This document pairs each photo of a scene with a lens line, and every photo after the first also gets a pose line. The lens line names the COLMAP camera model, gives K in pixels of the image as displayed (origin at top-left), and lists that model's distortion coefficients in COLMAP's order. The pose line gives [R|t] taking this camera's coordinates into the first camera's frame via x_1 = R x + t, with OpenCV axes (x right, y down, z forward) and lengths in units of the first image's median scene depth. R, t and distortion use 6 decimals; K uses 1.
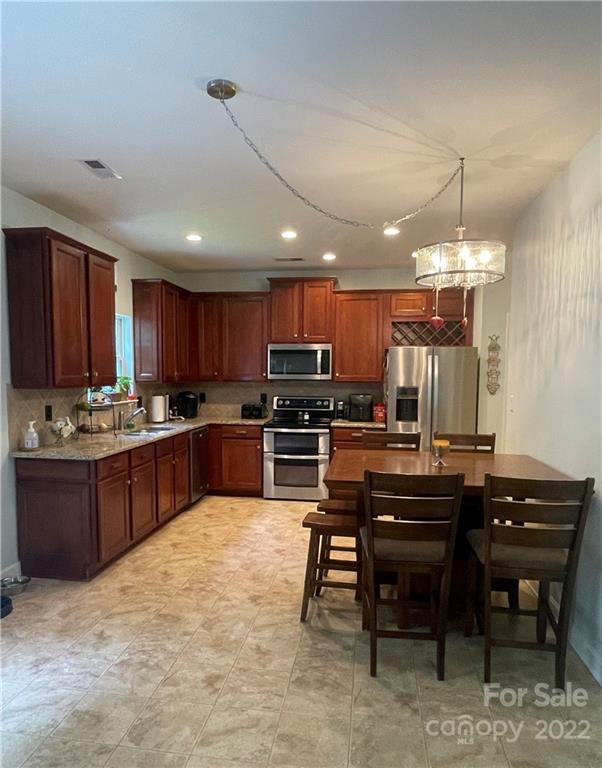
lens RADIAL K [[510.5, 0, 295.8], [0, 510.5, 419.4], [0, 0, 1]] dist [-0.001988, 0.000224]
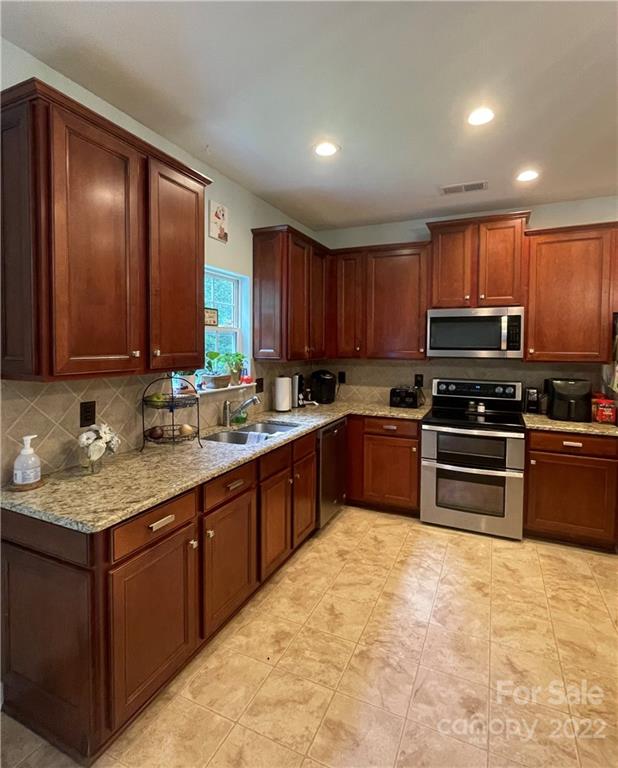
lens RADIAL K [[398.9, 0, 312.5], [0, 398.9, 358.2], [0, 0, 1]] dist [-0.002970, 0.000157]
pose [[0.960670, 0.008348, -0.277568, -0.055183], [-0.024474, 0.998204, -0.054685, -0.041725], [0.276612, 0.059327, 0.959149, 0.408543]]
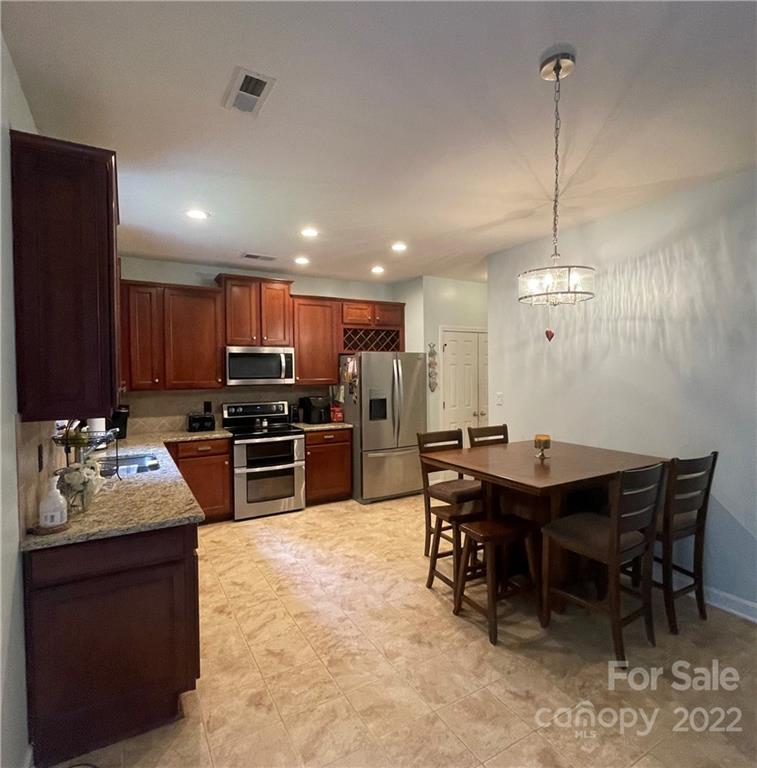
lens RADIAL K [[437.0, 0, 378.5], [0, 437.0, 384.0], [0, 0, 1]] dist [0.001226, -0.000338]
pose [[0.781018, -0.032721, 0.623651, -0.333798], [0.071171, 0.996784, -0.036831, -0.034925], [-0.620440, 0.073152, 0.780835, 0.244292]]
